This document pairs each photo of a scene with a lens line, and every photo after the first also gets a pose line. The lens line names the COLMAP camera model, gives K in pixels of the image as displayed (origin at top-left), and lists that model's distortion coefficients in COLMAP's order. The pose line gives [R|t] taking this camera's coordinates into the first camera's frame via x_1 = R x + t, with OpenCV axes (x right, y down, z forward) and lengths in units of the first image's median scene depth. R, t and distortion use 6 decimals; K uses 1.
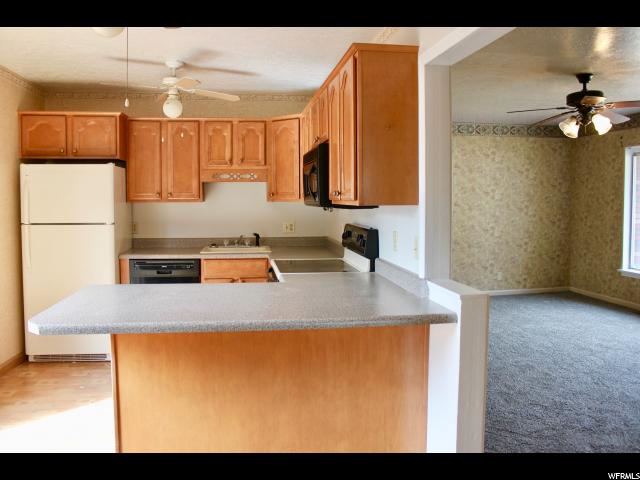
lens RADIAL K [[536.8, 0, 311.6], [0, 536.8, 231.1], [0, 0, 1]] dist [-0.159887, 0.133205]
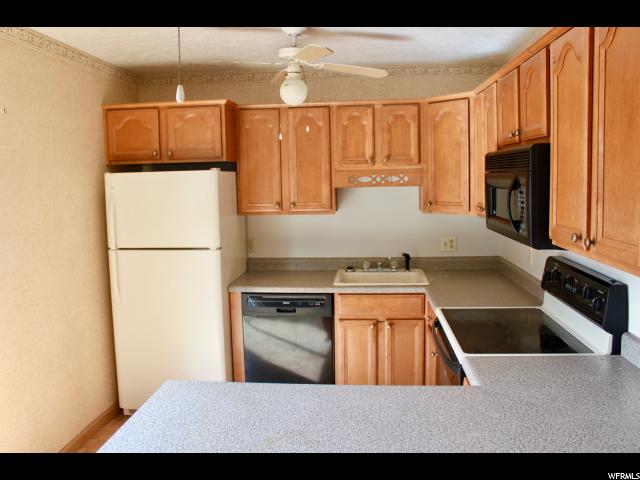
lens RADIAL K [[536.8, 0, 315.3], [0, 536.8, 238.6], [0, 0, 1]] dist [-0.159887, 0.133205]
pose [[0.974394, 0.004729, -0.224796, -0.065107], [0.008132, 0.998384, 0.056248, -0.067011], [0.224699, -0.056636, 0.972781, 0.267414]]
